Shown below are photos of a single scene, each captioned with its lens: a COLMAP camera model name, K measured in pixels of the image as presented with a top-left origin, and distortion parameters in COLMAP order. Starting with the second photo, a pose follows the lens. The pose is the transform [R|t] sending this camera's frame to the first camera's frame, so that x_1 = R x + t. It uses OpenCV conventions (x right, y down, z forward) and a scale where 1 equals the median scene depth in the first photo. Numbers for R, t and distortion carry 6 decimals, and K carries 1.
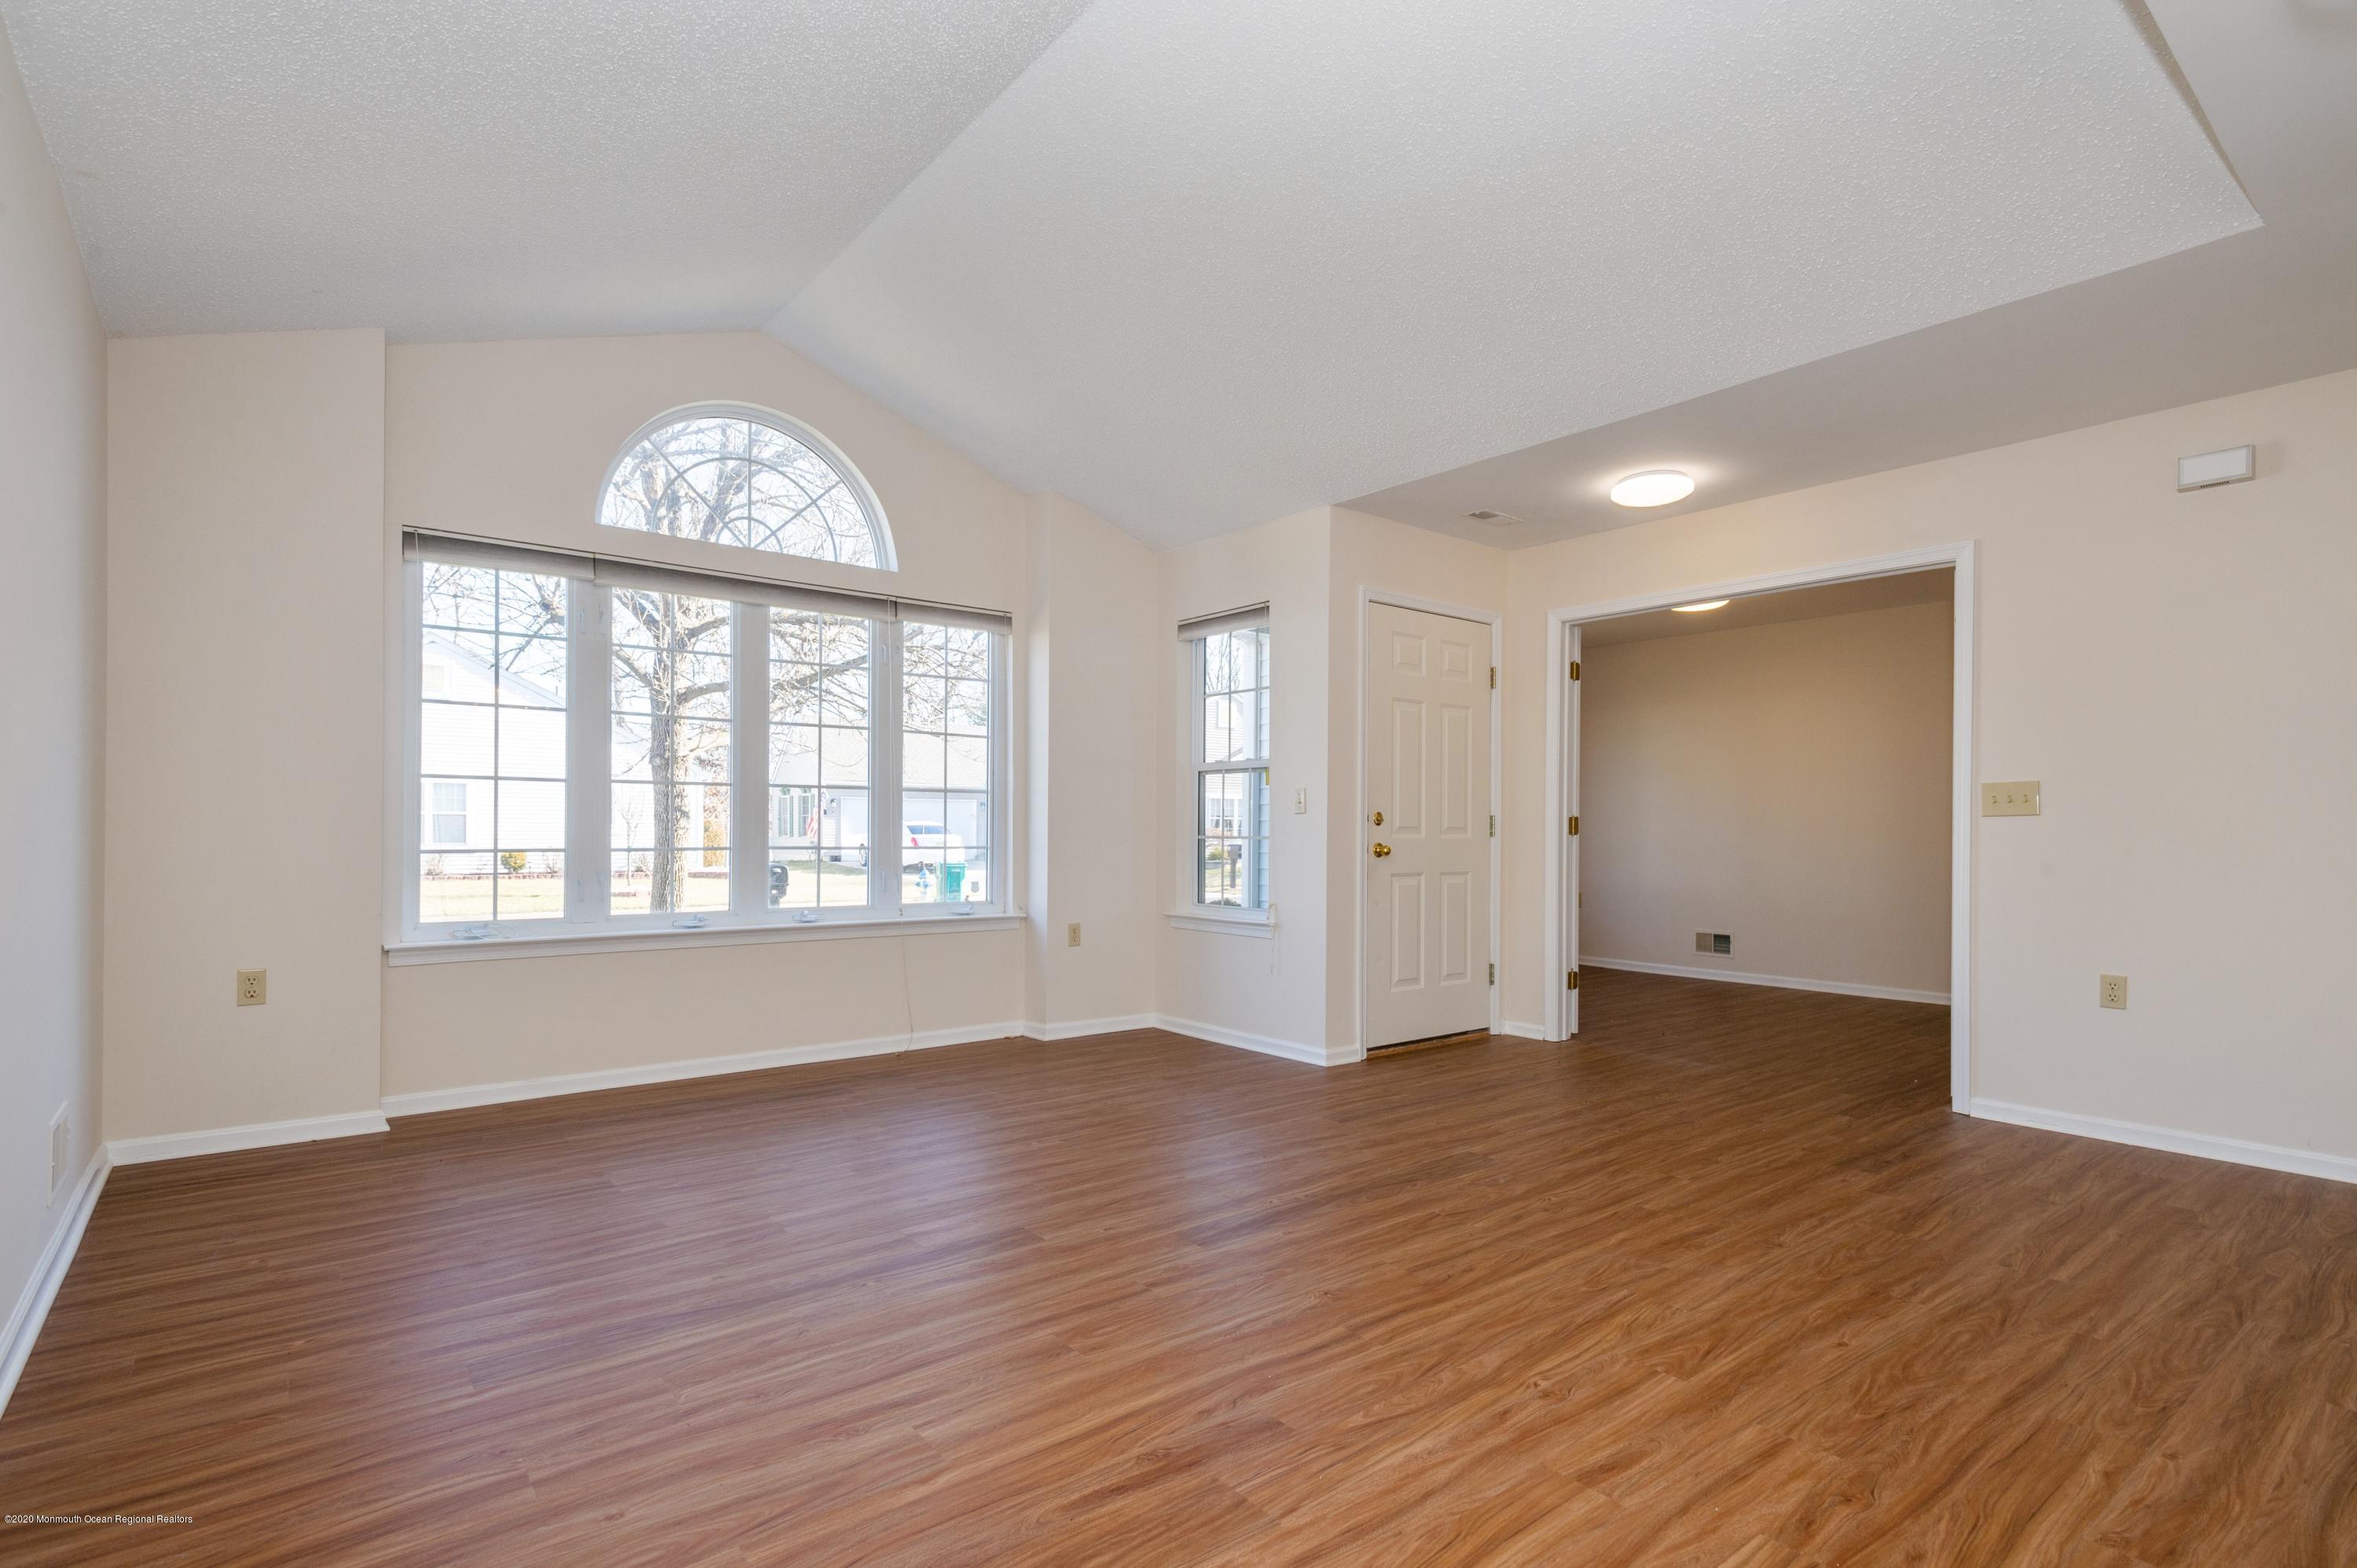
lens RADIAL K [[1115.1, 0, 1179.6], [0, 1115.1, 809.7], [0, 0, 1]] dist [0.015557, -0.004975]
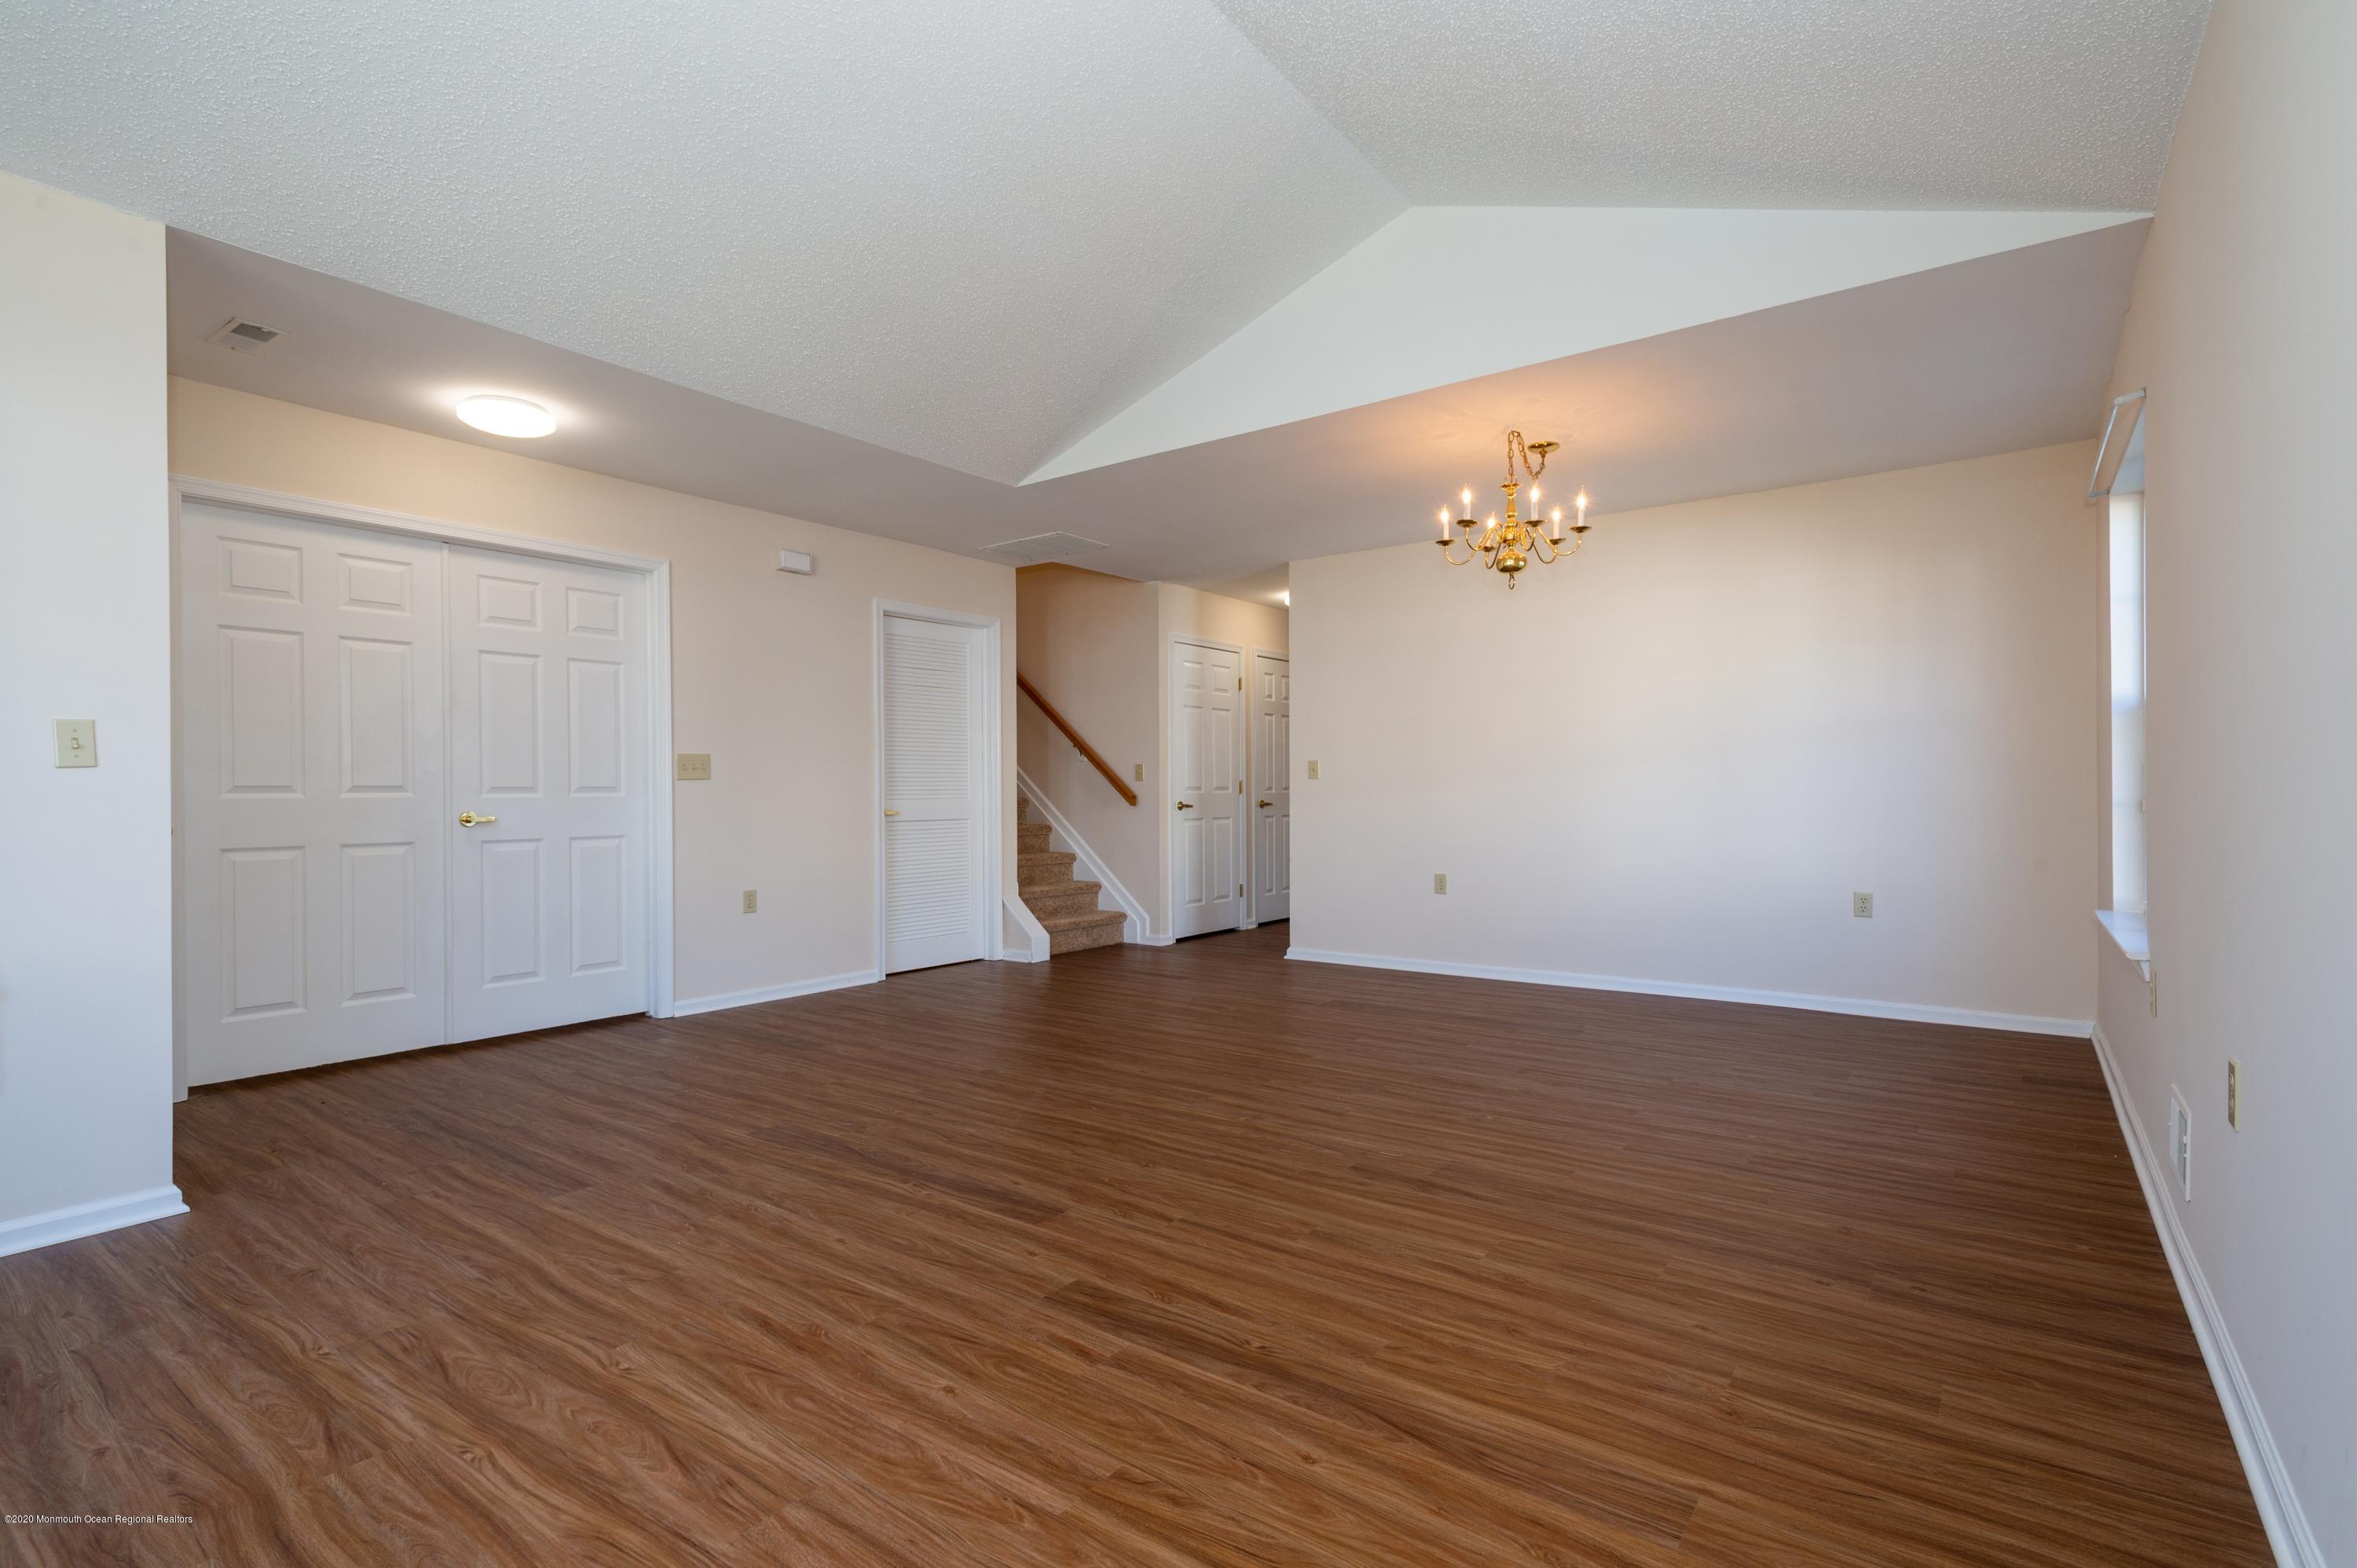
lens RADIAL K [[1115.1, 0, 1164.2], [0, 1115.1, 782.0], [0, 0, 1]] dist [0.015557, -0.004975]
pose [[-0.239764, 0.001576, 0.970830, -1.143294], [-0.011630, 0.999922, -0.004495, 0.013610], [-0.970761, -0.012369, -0.239727, 1.364944]]
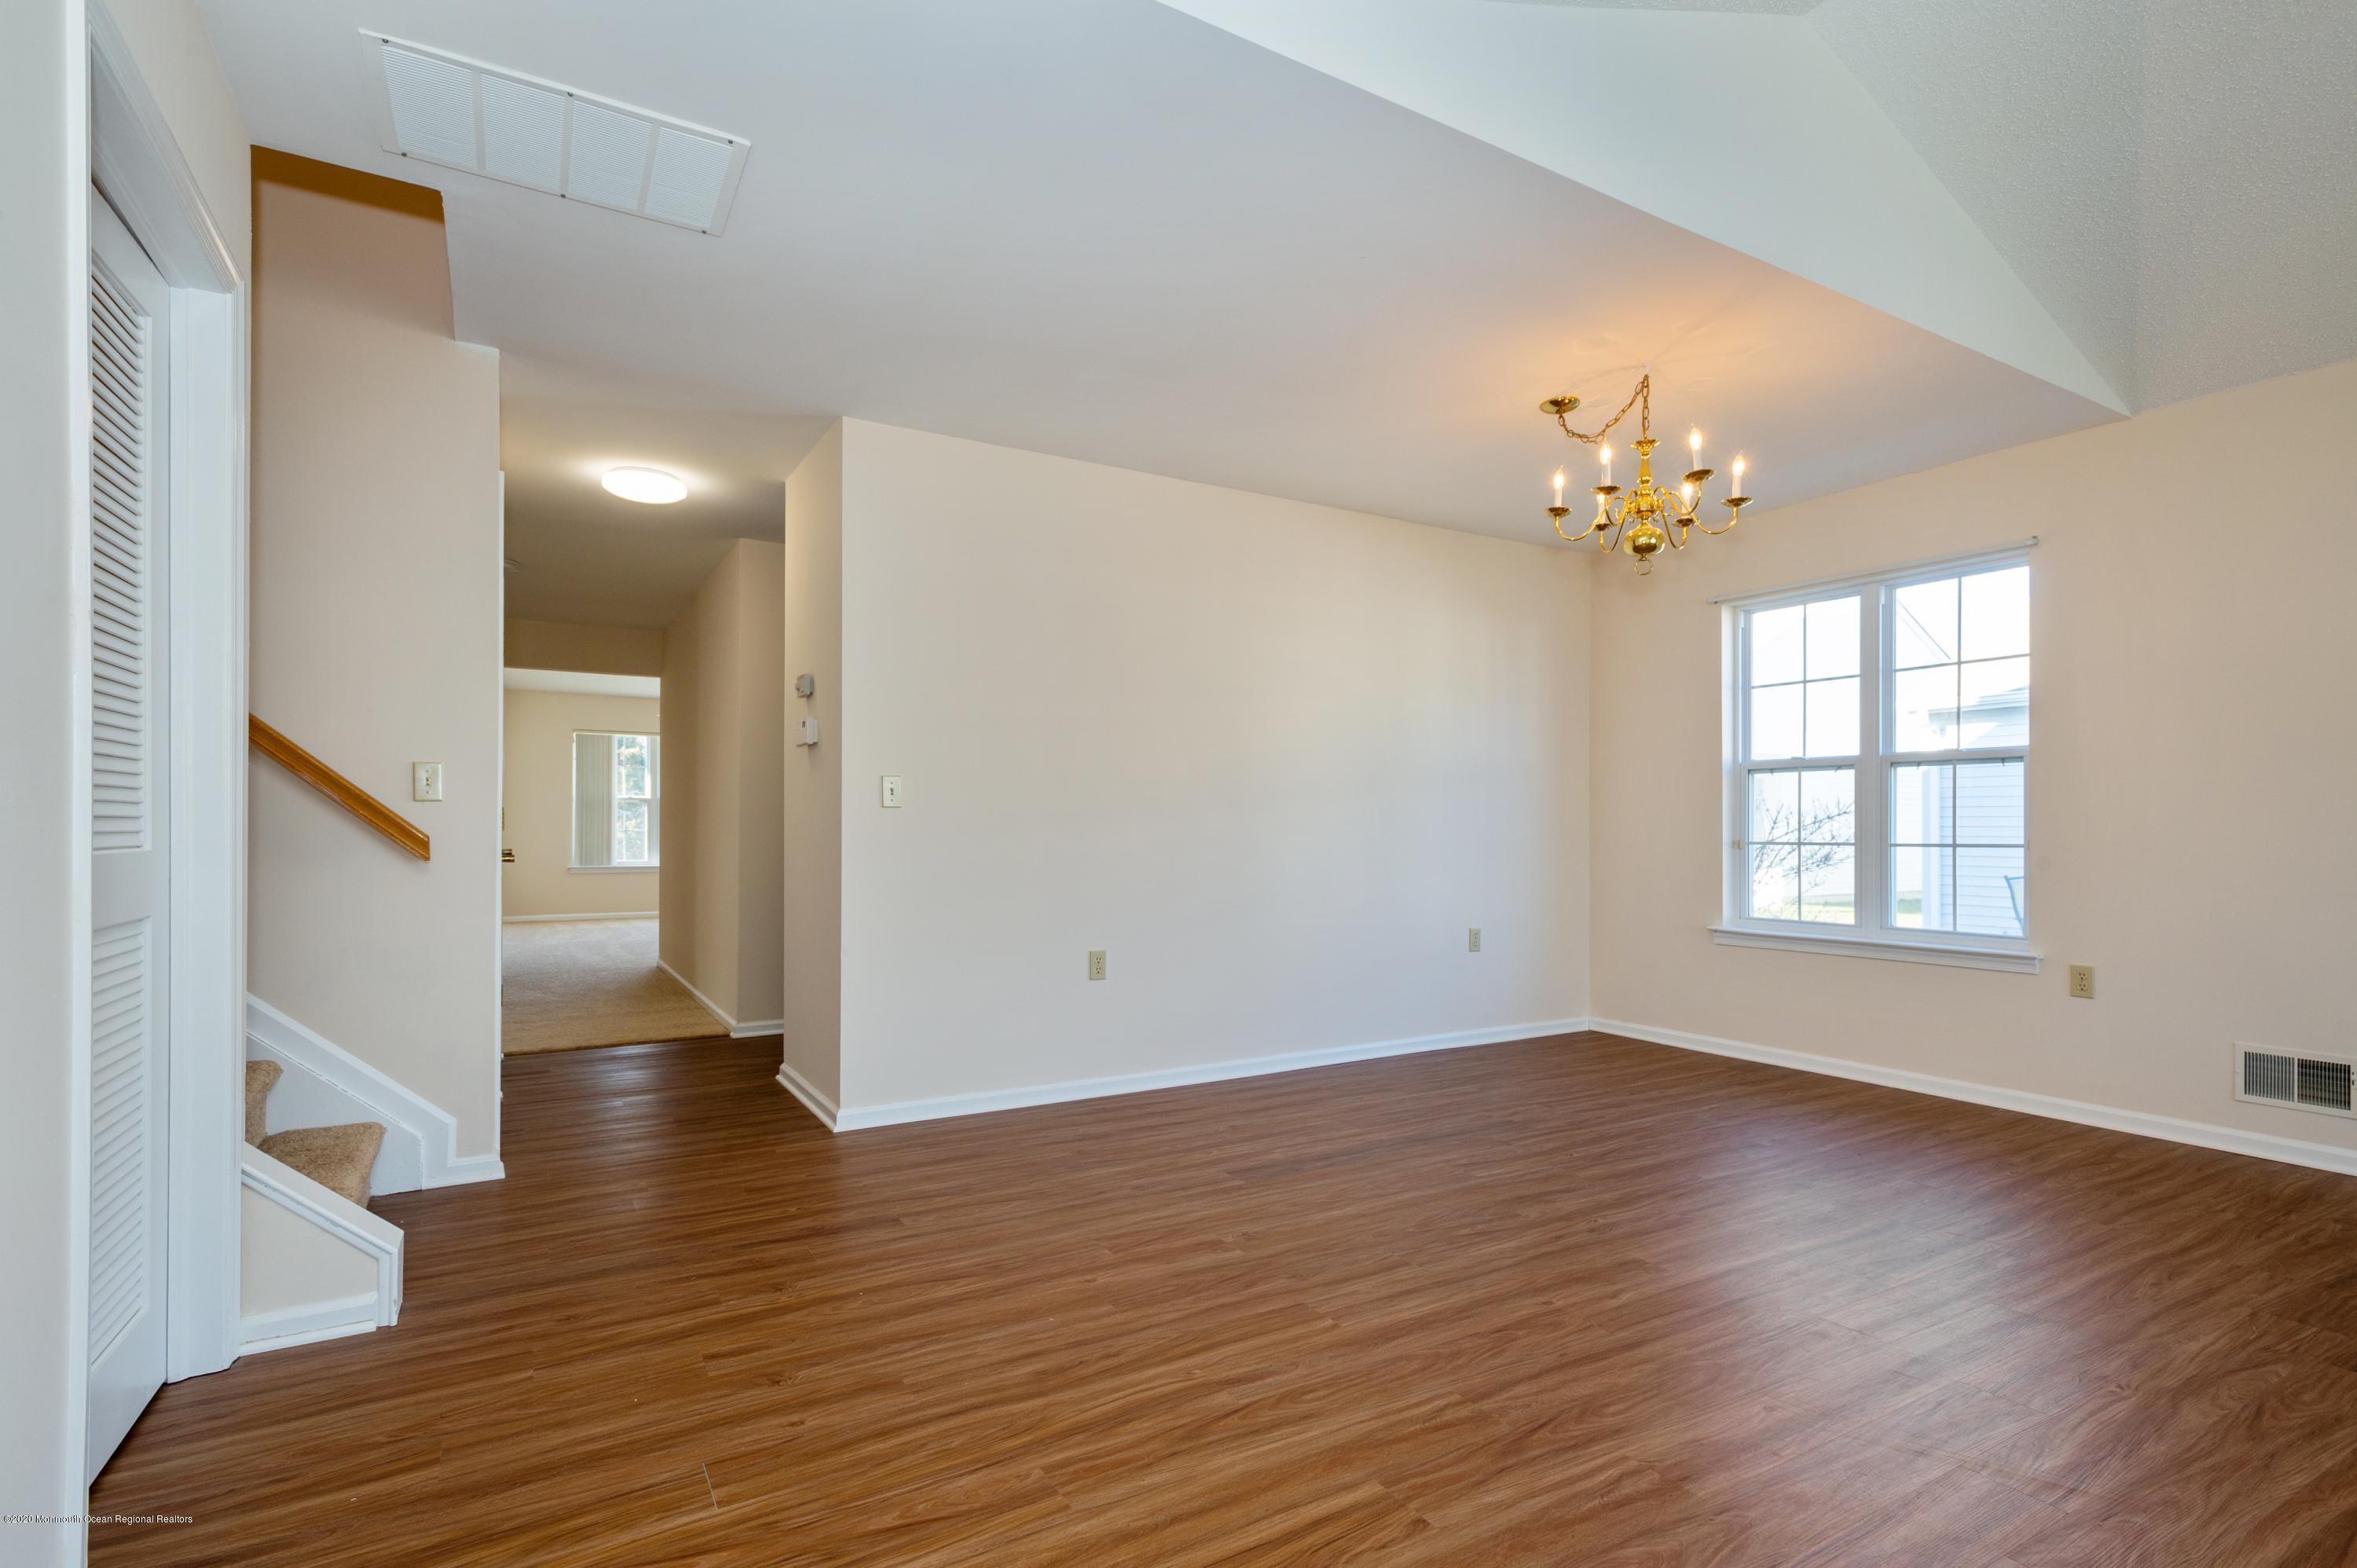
lens RADIAL K [[1115.1, 0, 1165.6], [0, 1115.1, 820.3], [0, 0, 1]] dist [0.015557, -0.004975]
pose [[-0.989216, -0.007042, 0.146292, 0.907954], [-0.010089, 0.999747, -0.020101, 0.032985], [-0.146113, -0.021360, -0.989037, 1.900377]]
